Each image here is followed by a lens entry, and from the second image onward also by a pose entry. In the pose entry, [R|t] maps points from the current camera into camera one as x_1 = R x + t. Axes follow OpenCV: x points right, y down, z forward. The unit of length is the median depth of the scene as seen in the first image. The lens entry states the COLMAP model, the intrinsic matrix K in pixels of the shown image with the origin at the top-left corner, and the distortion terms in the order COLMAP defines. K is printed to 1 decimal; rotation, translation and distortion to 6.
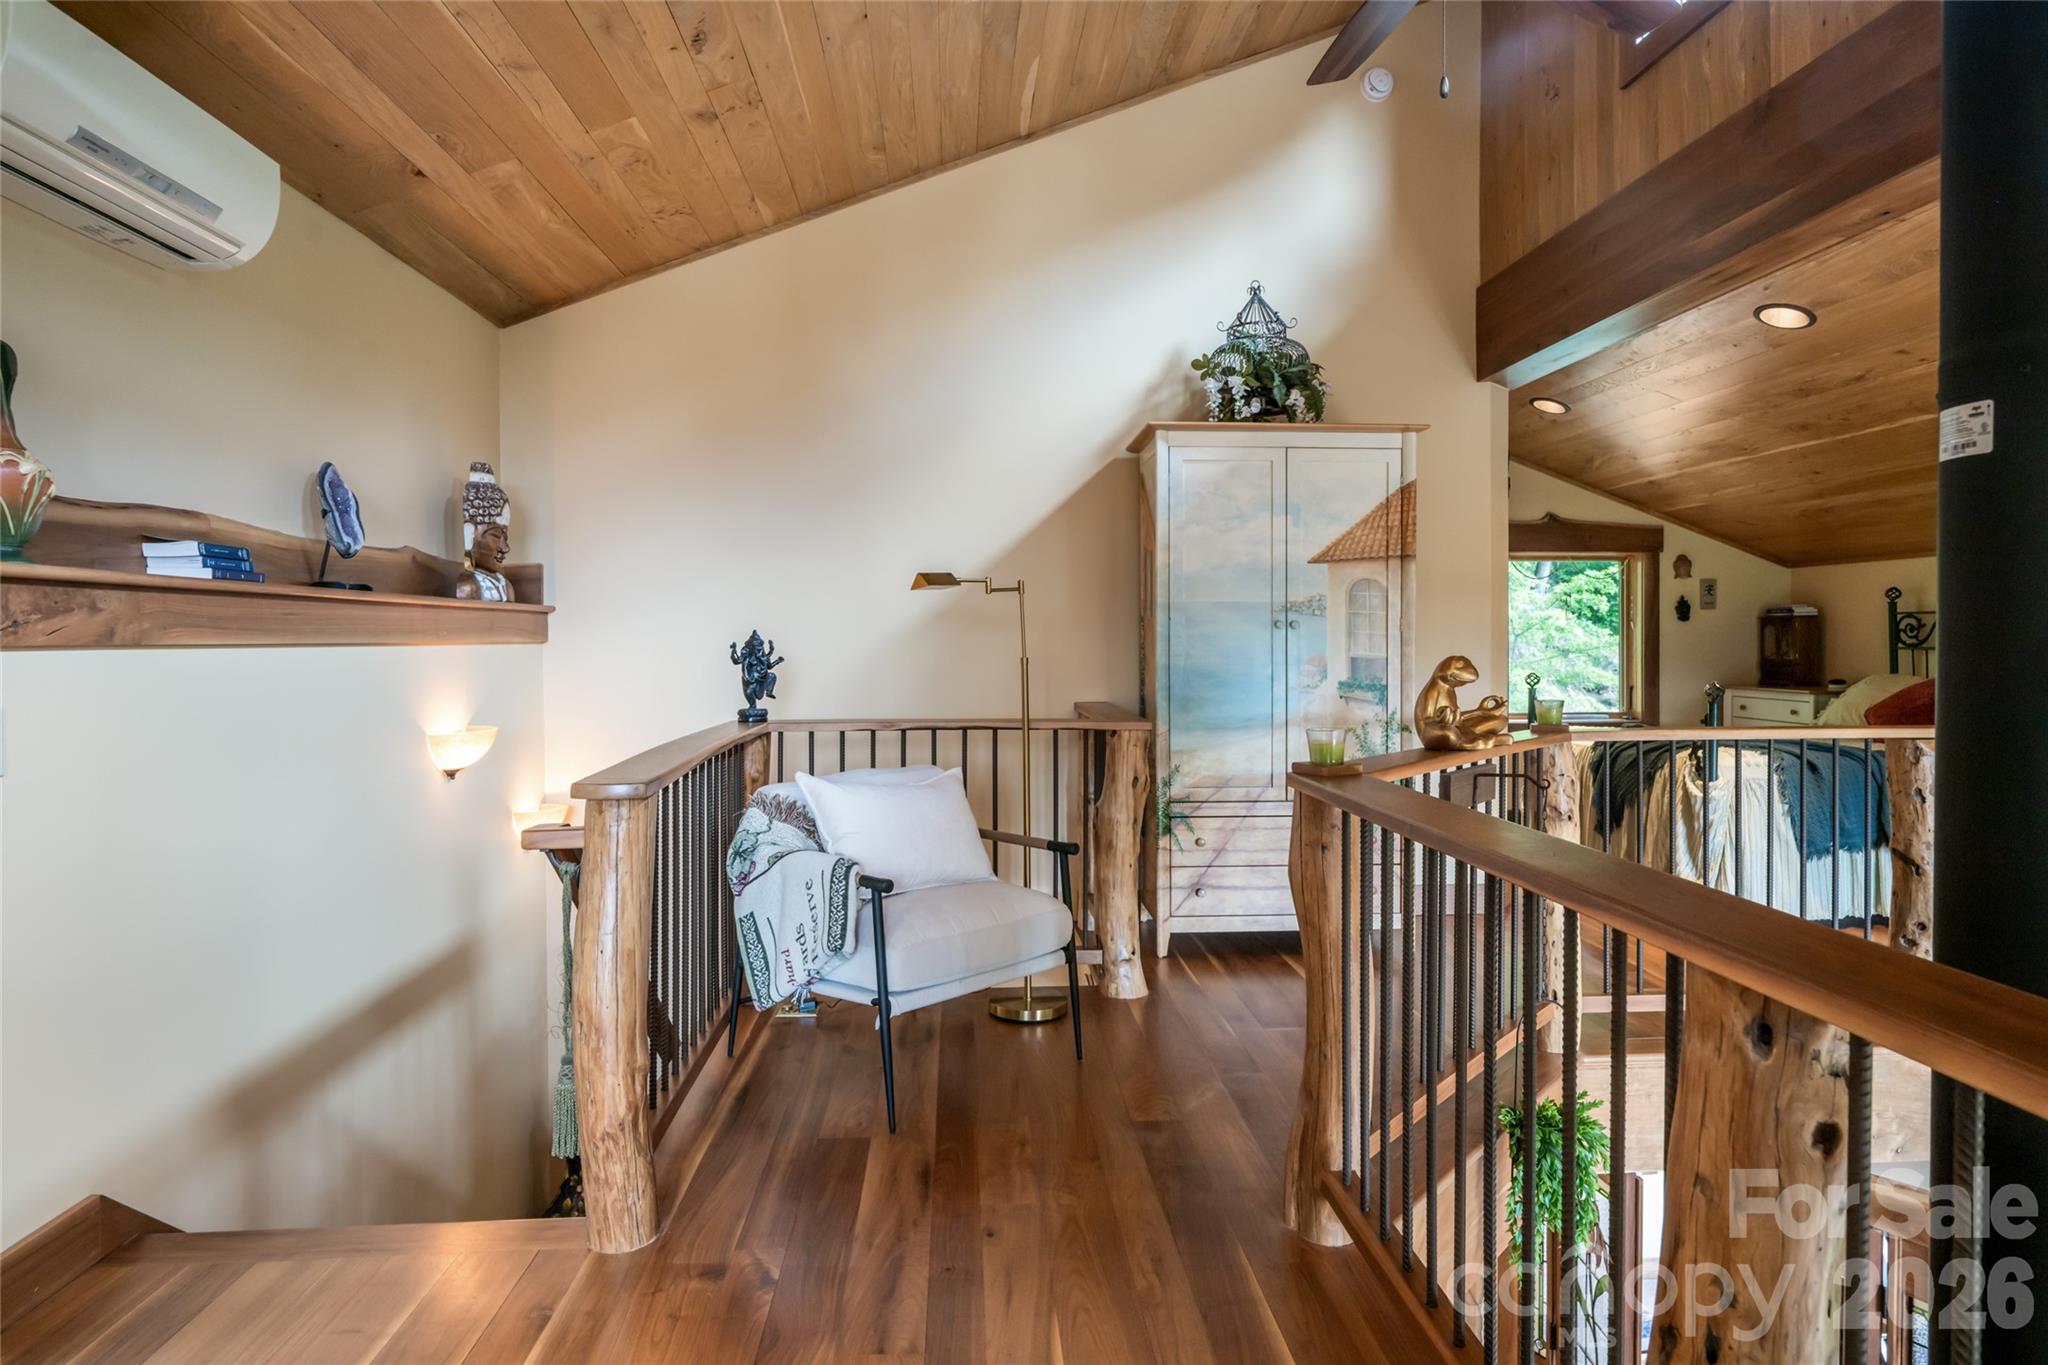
lens RADIAL K [[1131.7, 0, 1032.7], [0, 1131.7, 638.0], [0, 0, 1]] dist [0.002283, 0.000730]
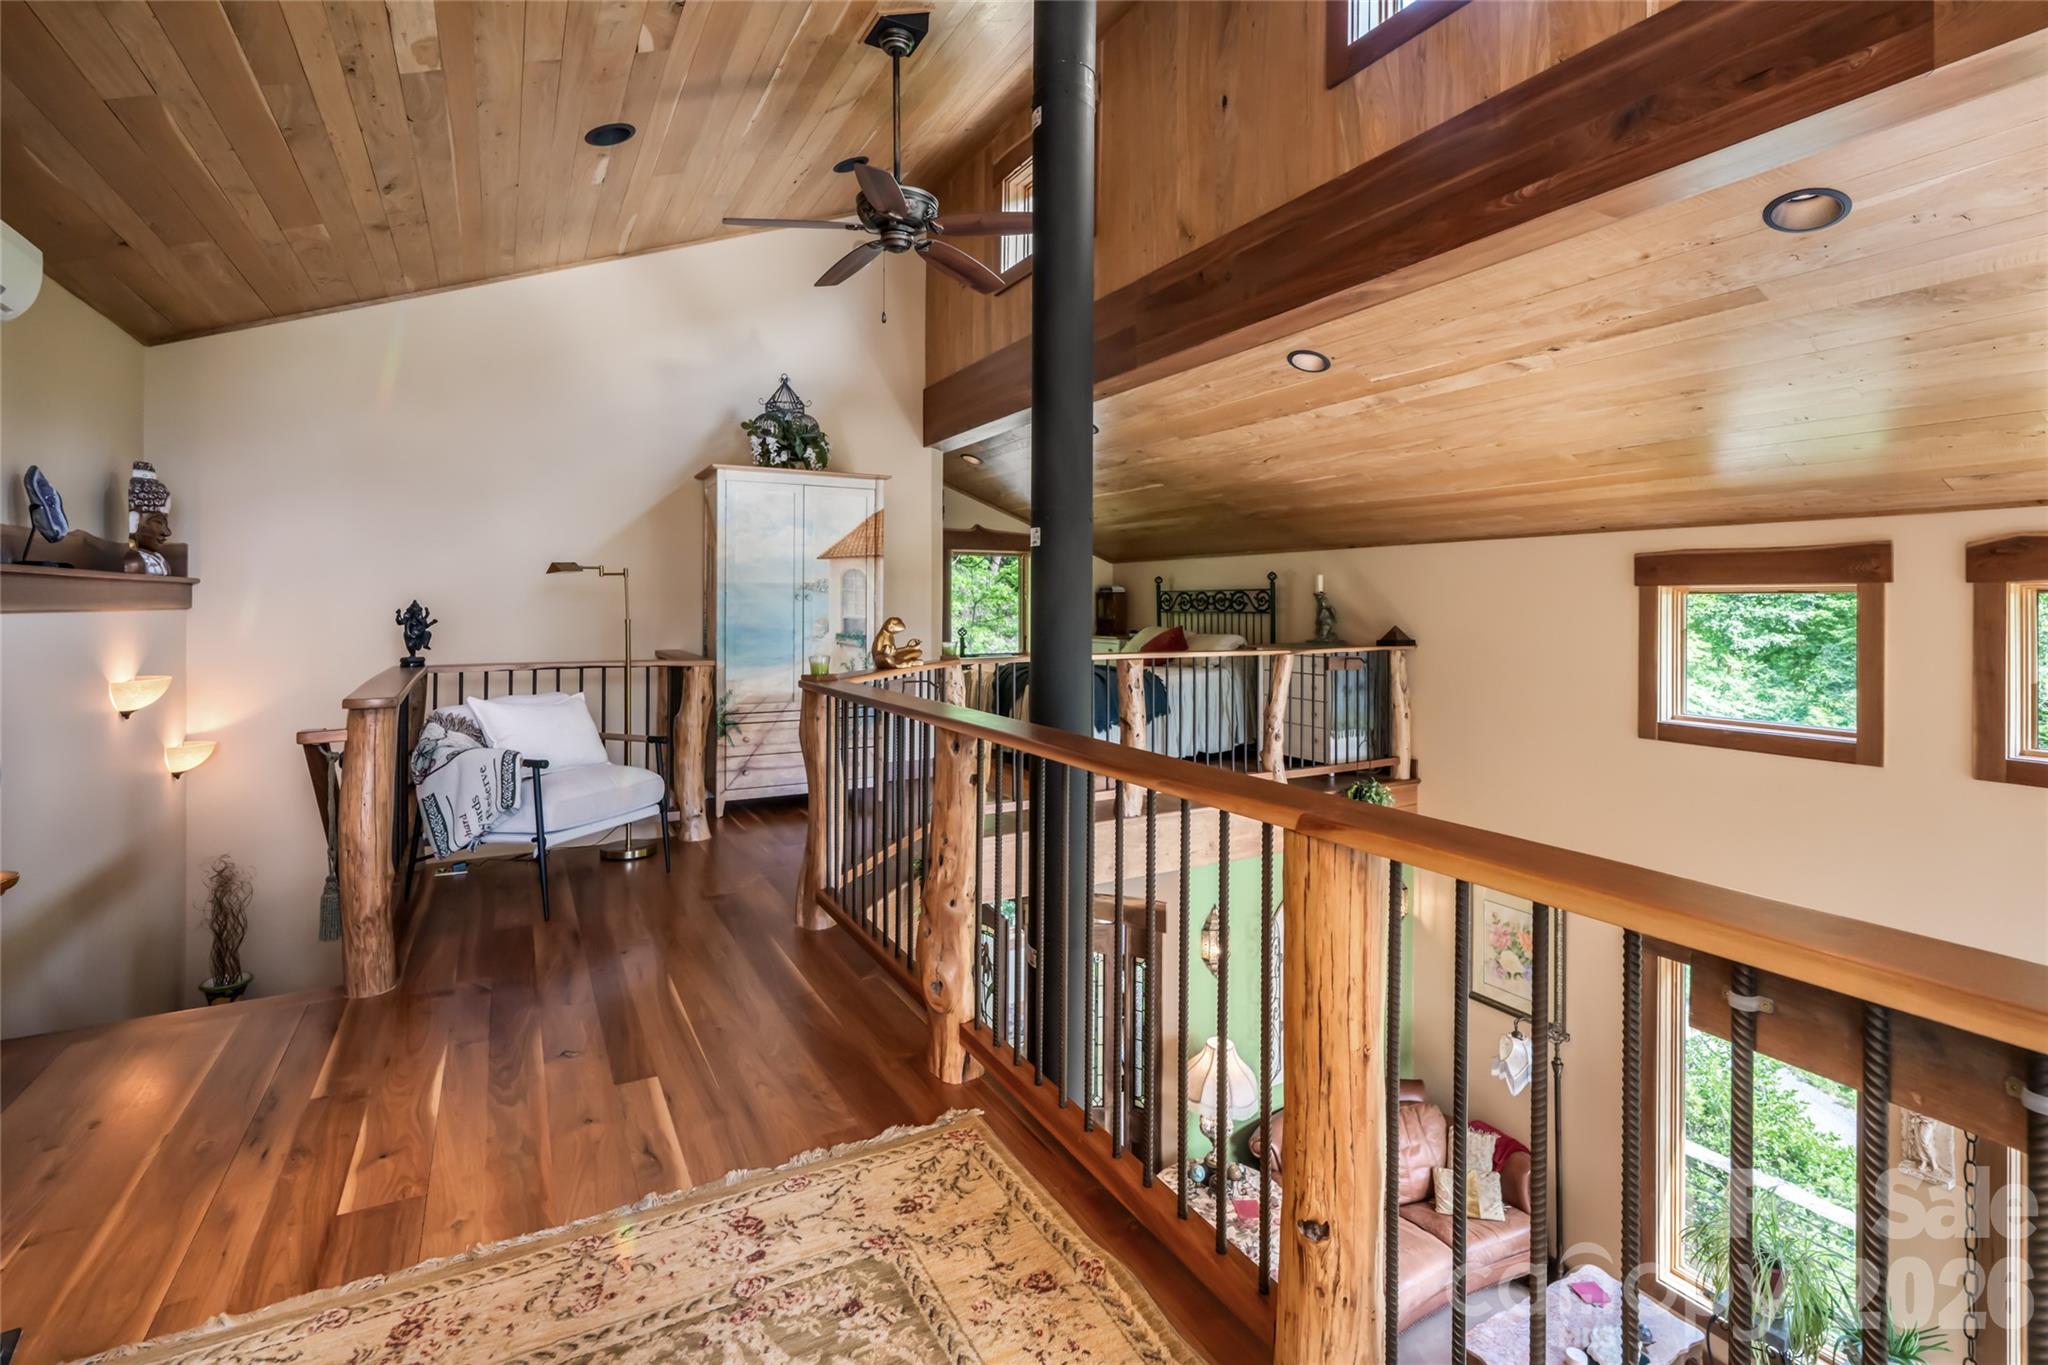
lens RADIAL K [[940.0, 0, 1031.8], [0, 940.0, 598.1], [0, 0, 1]] dist [-0.003080, -0.000355]
pose [[0.900111, 0.005622, 0.435624, -0.064088], [-0.003532, 0.999978, -0.005608, -0.005212], [-0.435646, 0.003509, 0.900111, -0.342247]]
